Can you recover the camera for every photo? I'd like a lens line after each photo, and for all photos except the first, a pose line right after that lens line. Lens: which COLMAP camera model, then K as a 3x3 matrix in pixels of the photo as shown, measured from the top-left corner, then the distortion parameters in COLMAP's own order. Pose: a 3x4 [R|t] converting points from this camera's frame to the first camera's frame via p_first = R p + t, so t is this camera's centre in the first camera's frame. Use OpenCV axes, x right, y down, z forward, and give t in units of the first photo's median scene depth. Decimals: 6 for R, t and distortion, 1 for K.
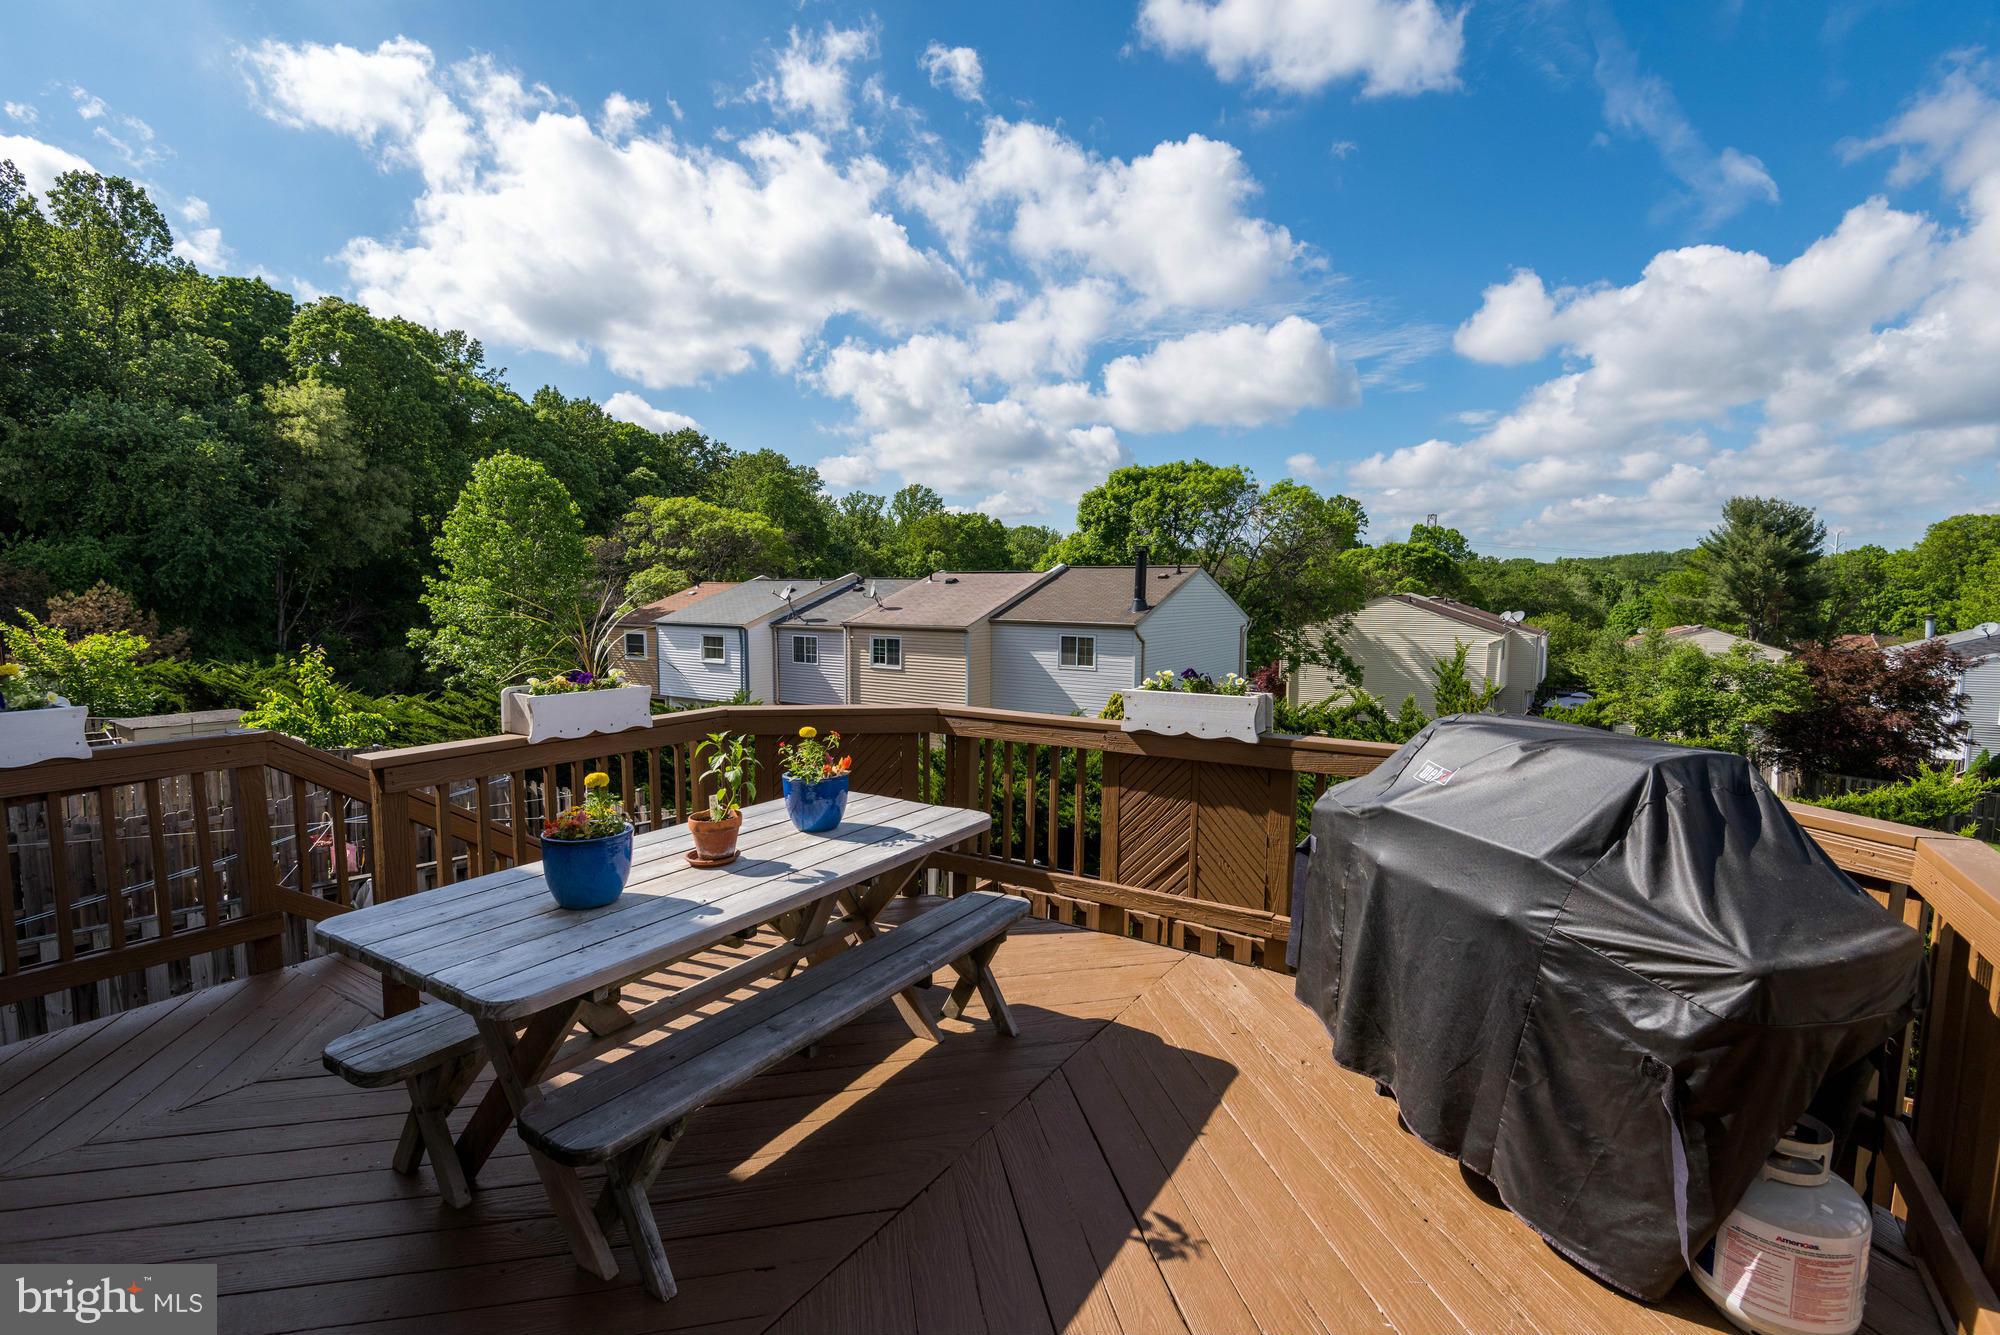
lens RADIAL K [[945.1, 0, 1000.0], [0, 945.1, 667.5], [0, 0, 1]] dist [-0.001435, -0.000798]
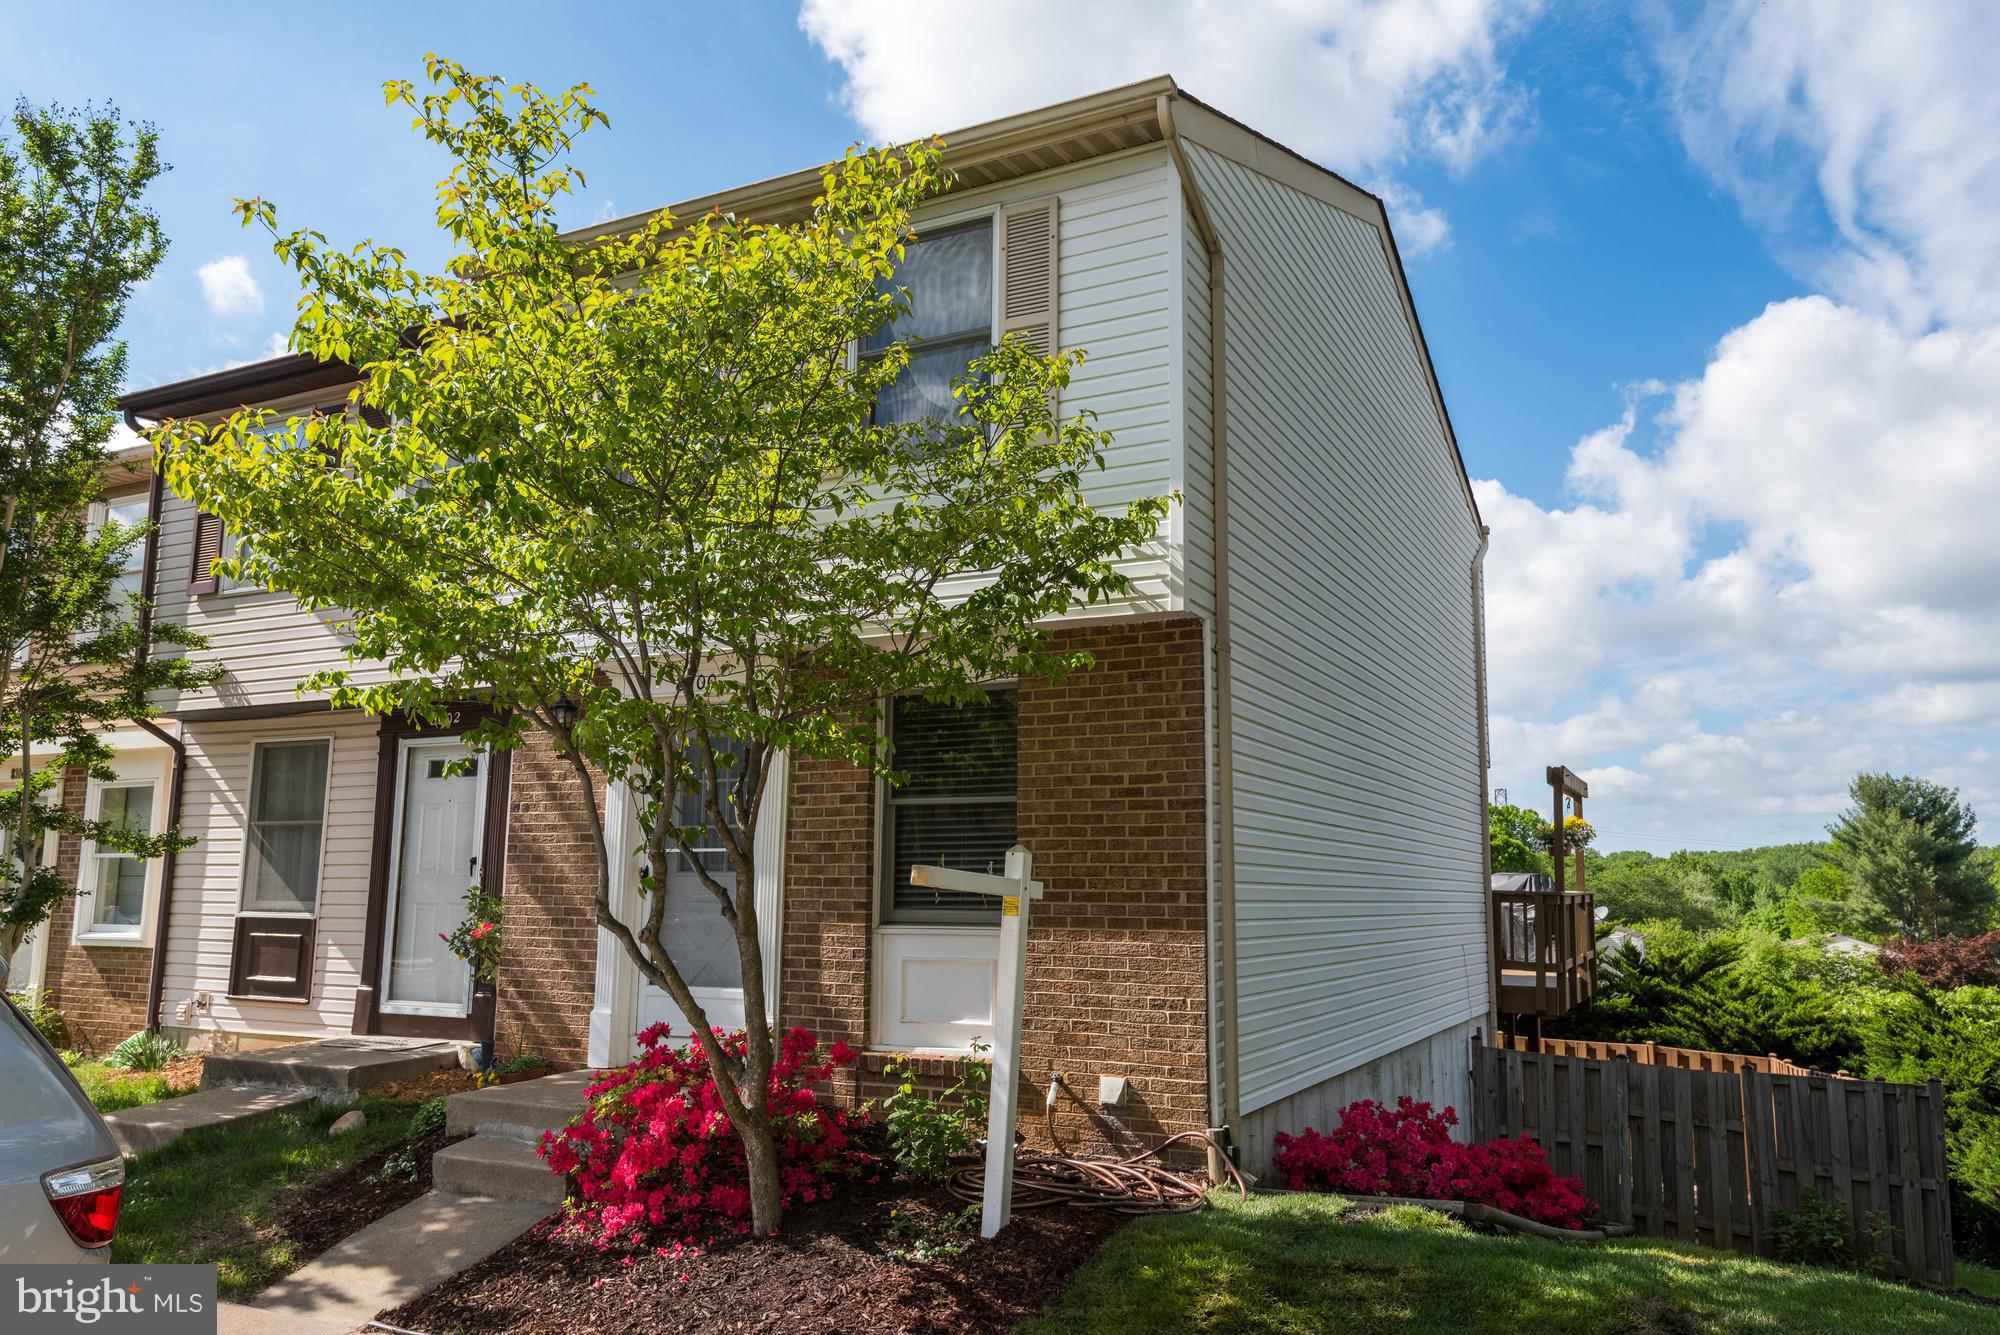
lens RADIAL K [[1429.0, 0, 1000.0], [0, 1429.0, 667.5], [0, 0, 1]] dist [0.009034, 0.002803]
pose [[0.996245, 0.015336, 0.085211, -0.061284], [0.005435, 0.971169, -0.238329, 0.019044], [-0.086409, 0.237897, 0.967439, -0.144137]]
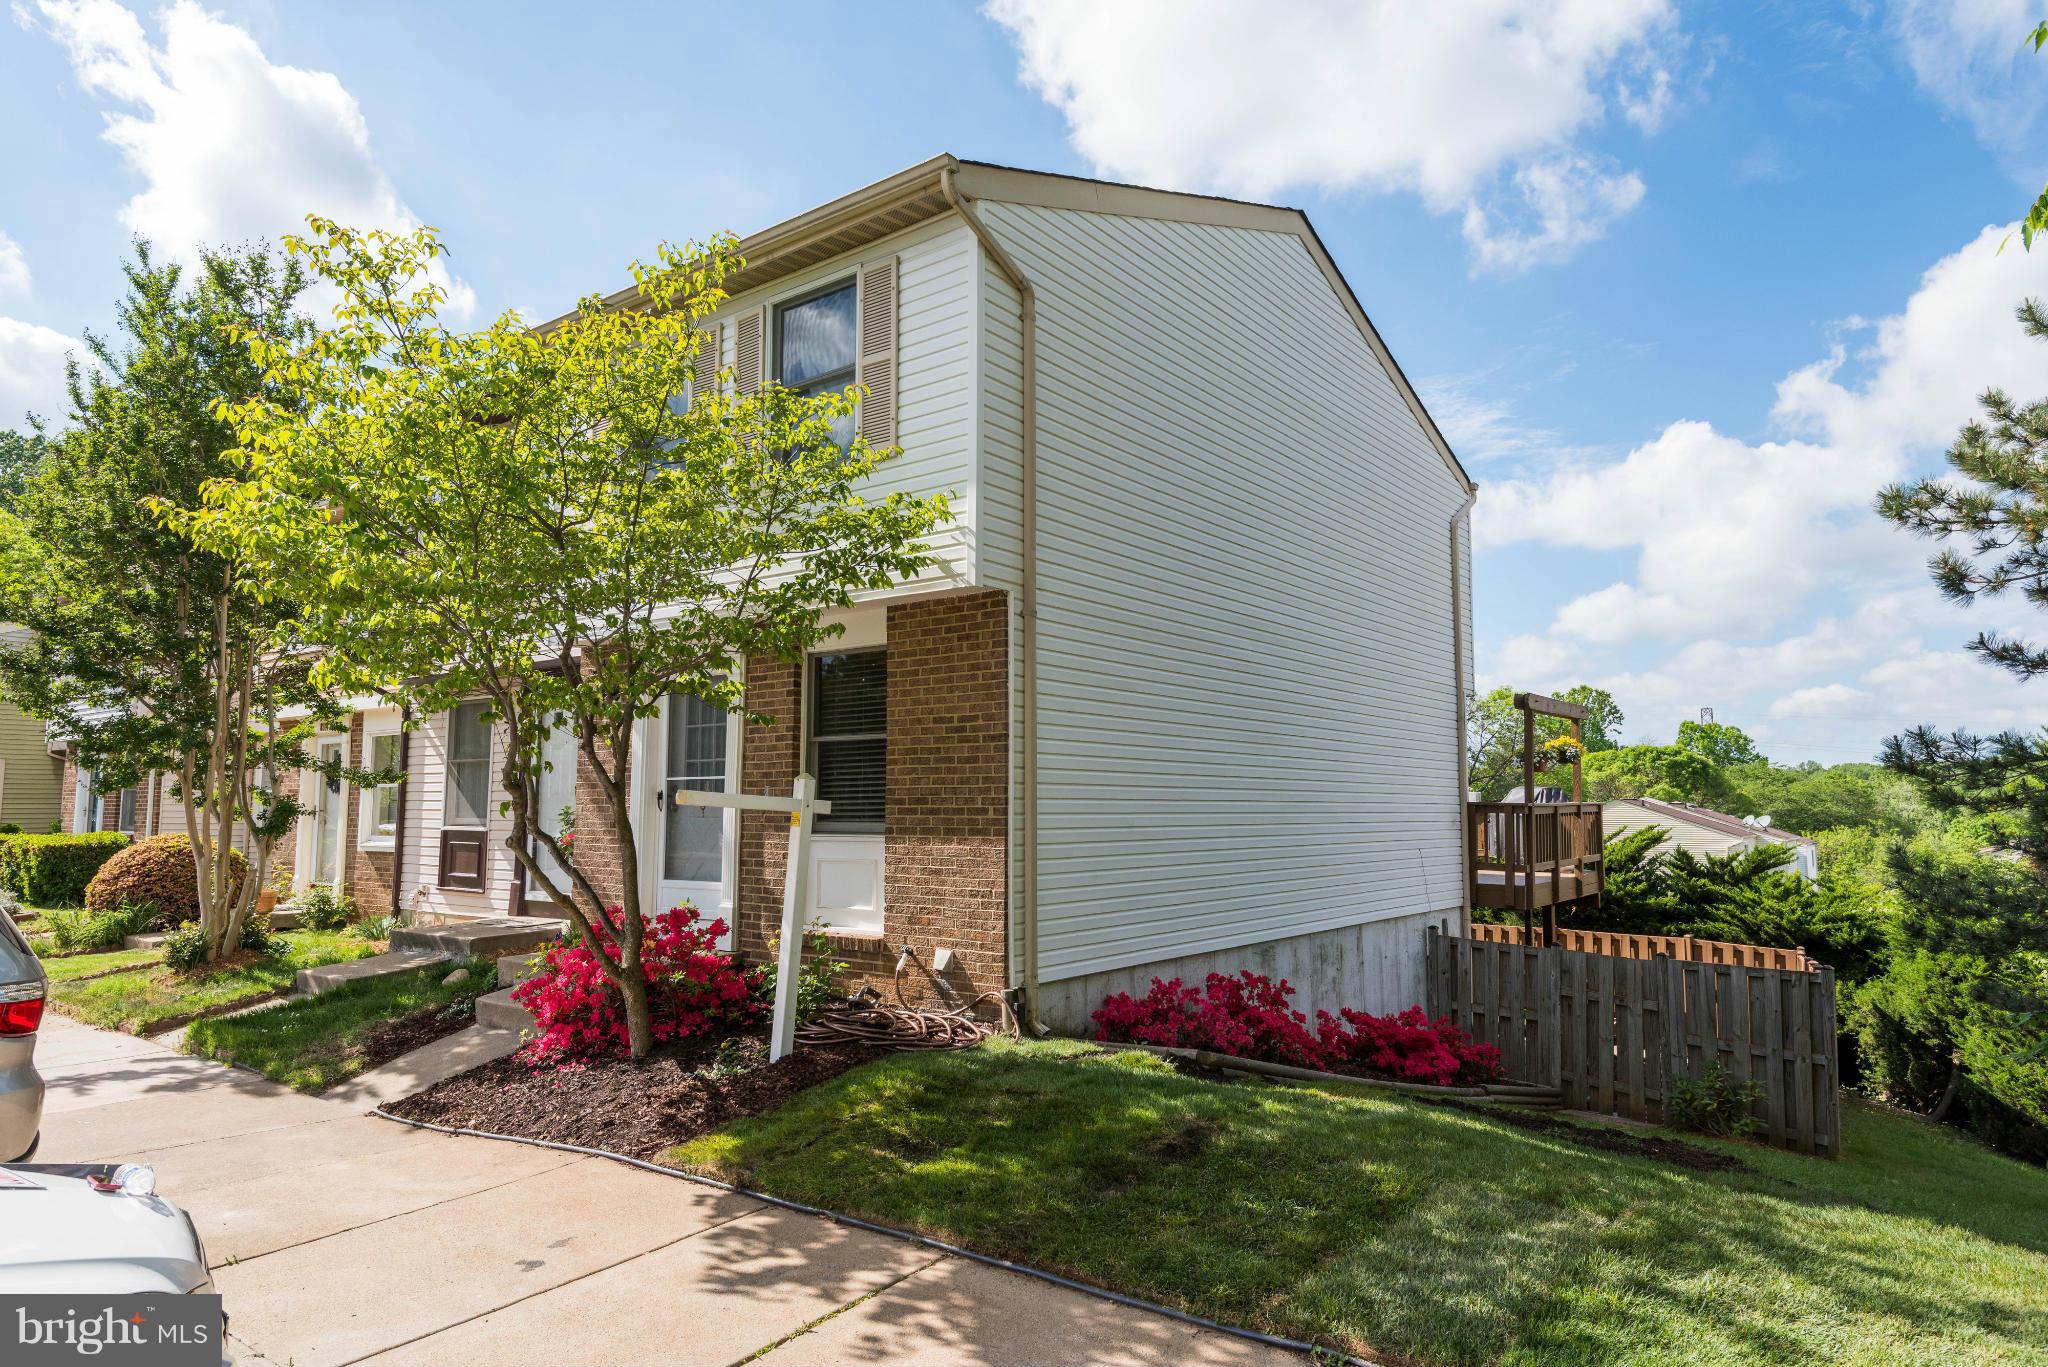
lens RADIAL K [[1218.8, 0, 1024.0], [0, 1218.8, 683.5], [0, 0, 1]] dist [0.015418, -0.001868]
pose [[0.995561, -0.015466, -0.092838, -0.039687], [-0.001973, 0.982761, -0.184870, 0.019505], [0.094097, 0.184233, 0.978368, -0.149423]]
